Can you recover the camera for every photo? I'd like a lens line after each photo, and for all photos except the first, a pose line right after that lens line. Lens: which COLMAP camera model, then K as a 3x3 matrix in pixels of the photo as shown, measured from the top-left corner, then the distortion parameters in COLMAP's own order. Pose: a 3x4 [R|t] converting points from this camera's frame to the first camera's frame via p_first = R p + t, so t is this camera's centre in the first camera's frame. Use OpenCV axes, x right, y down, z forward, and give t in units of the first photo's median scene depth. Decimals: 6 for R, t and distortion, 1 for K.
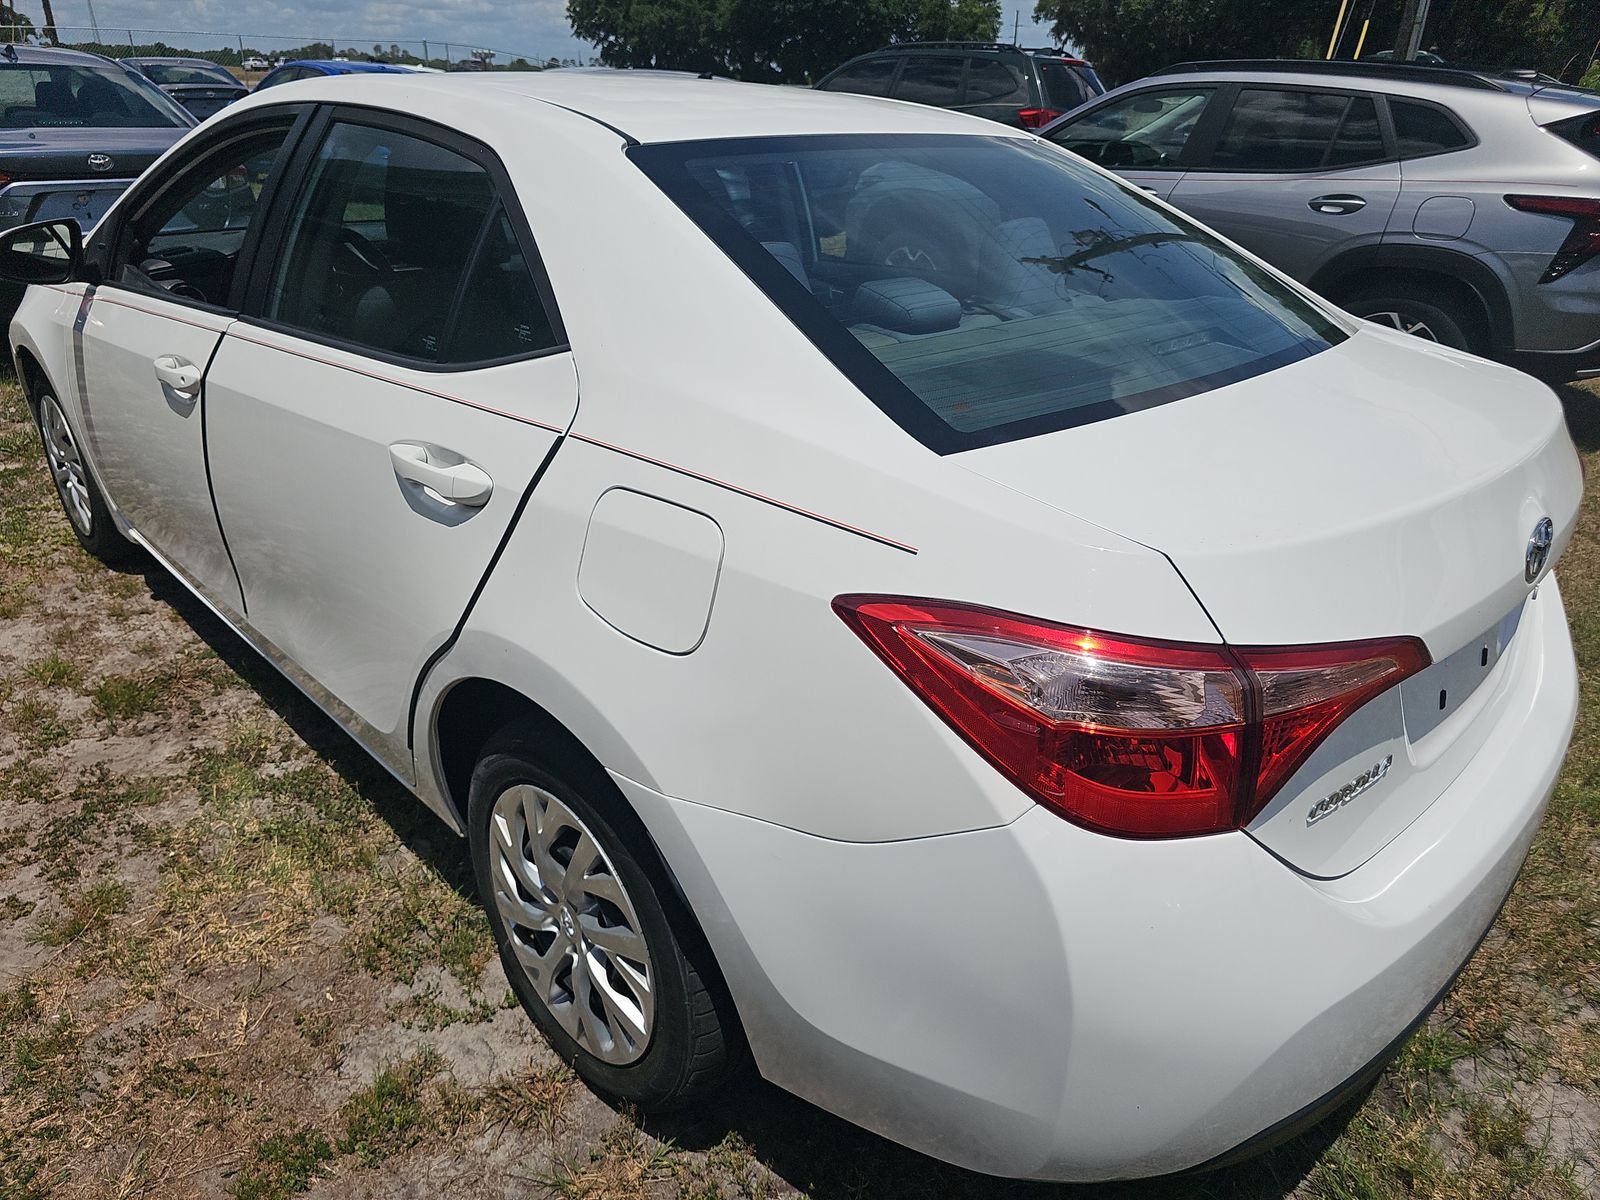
lens RADIAL K [[1079.9, 0, 800.0], [0, 1079.9, 600.0], [0, 0, 1]] dist [0.030274, 0.001124]
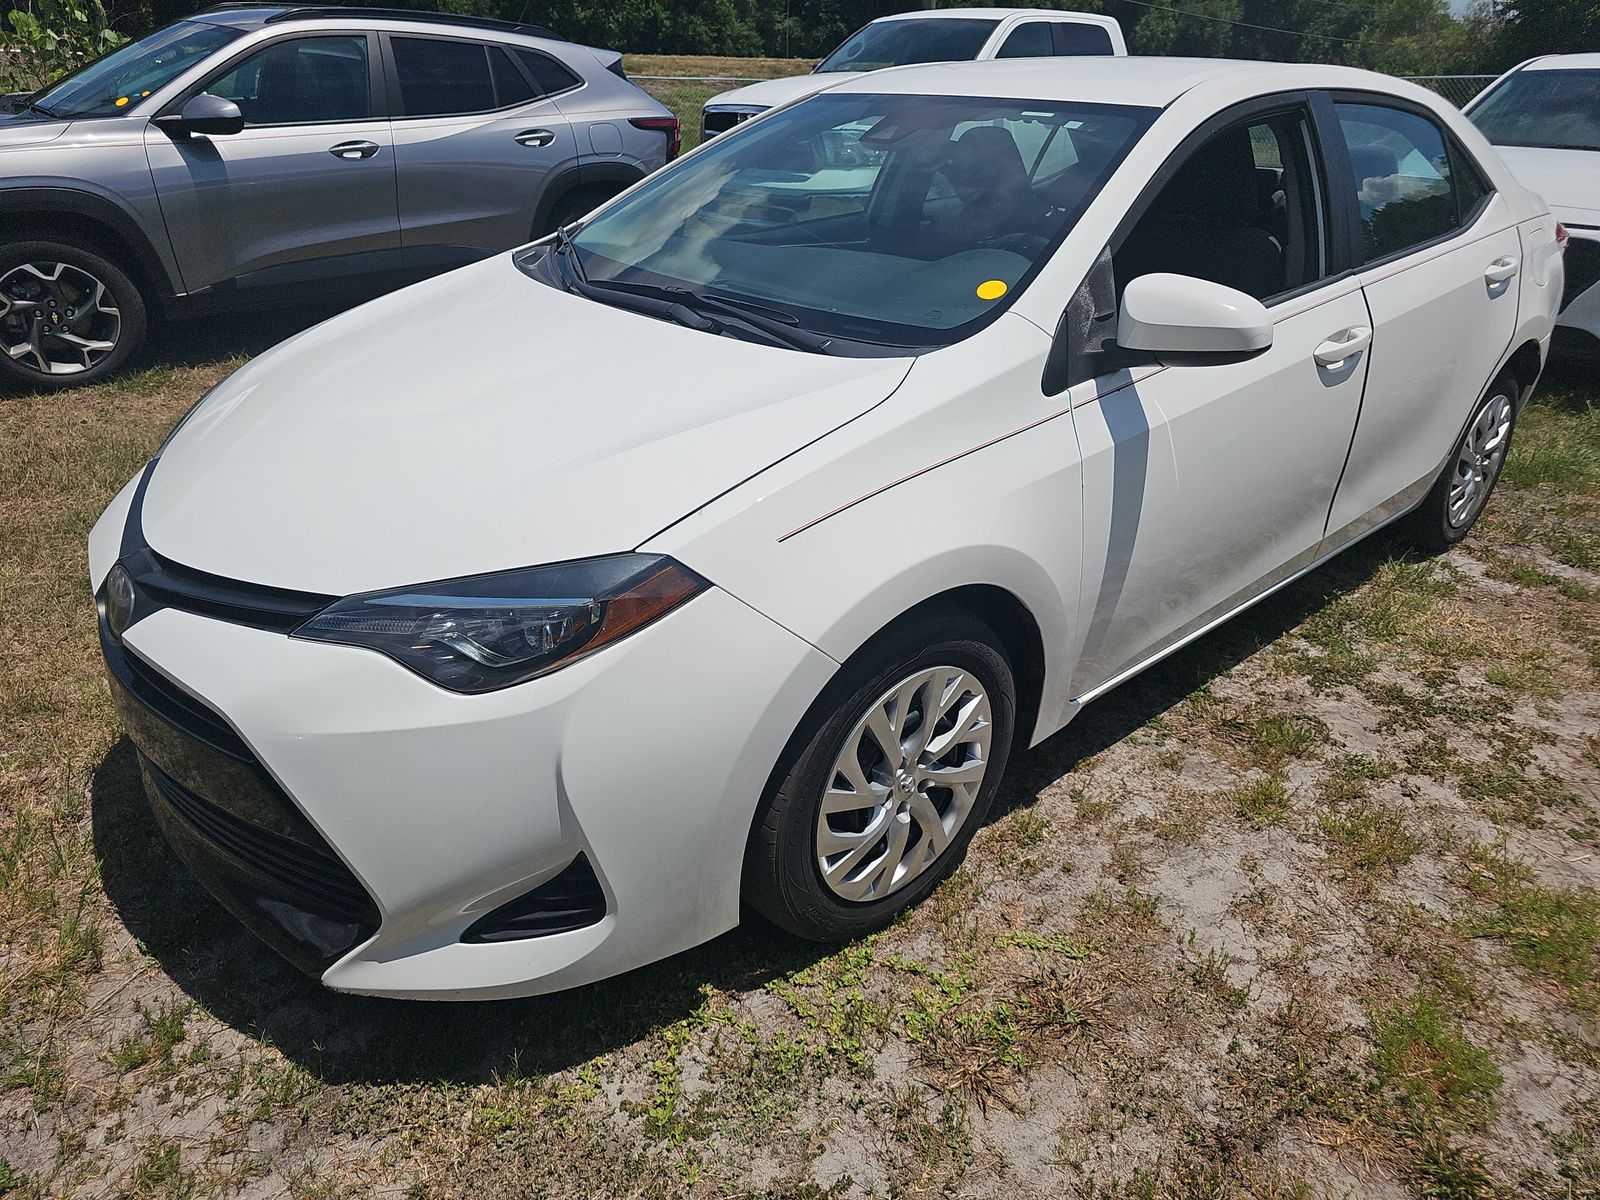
lens RADIAL K [[1061.6, 0, 800.0], [0, 1061.6, 600.0], [0, 0, 1]] dist [-0.000427, 0.001626]
pose [[0.043234, -0.482418, 0.874874, -1.002407], [0.423423, 0.802003, 0.421312, -0.415297], [-0.904900, 0.352227, 0.238941, 0.805572]]
